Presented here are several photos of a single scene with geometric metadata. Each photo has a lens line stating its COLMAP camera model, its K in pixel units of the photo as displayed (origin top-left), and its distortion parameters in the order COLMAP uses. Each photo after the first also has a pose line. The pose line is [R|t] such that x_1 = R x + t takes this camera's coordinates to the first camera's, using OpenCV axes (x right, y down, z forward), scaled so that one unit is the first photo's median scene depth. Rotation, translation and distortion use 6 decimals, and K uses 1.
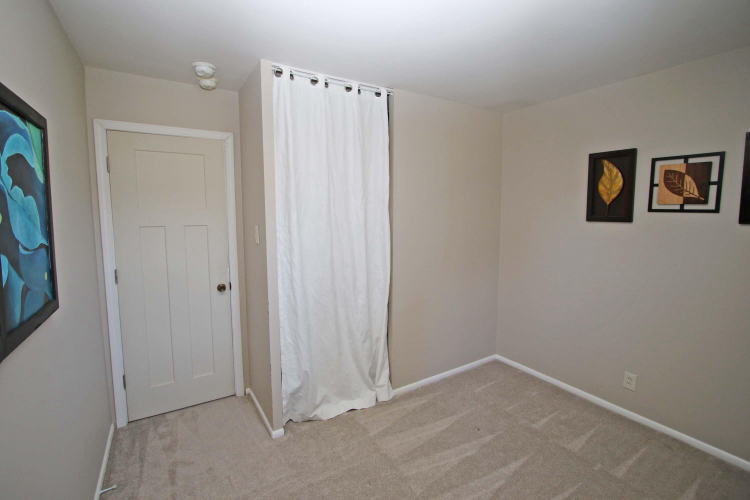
lens RADIAL K [[351.0, 0, 378.0], [0, 351.0, 243.4], [0, 0, 1]] dist [-0.039345, 0.014945]
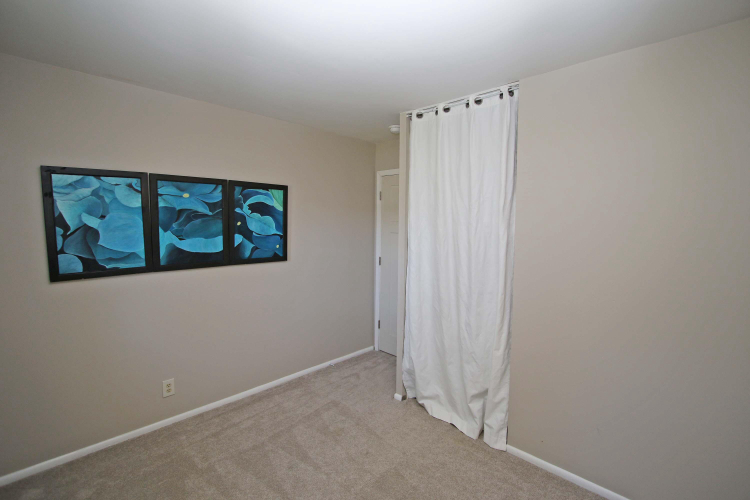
lens RADIAL K [[351.0, 0, 378.0], [0, 351.0, 243.4], [0, 0, 1]] dist [-0.039345, 0.014945]
pose [[0.208340, 0.064133, -0.975952, 1.958710], [-0.106533, 0.993399, 0.042538, -0.133514], [0.972237, 0.095109, 0.213797, 1.284212]]
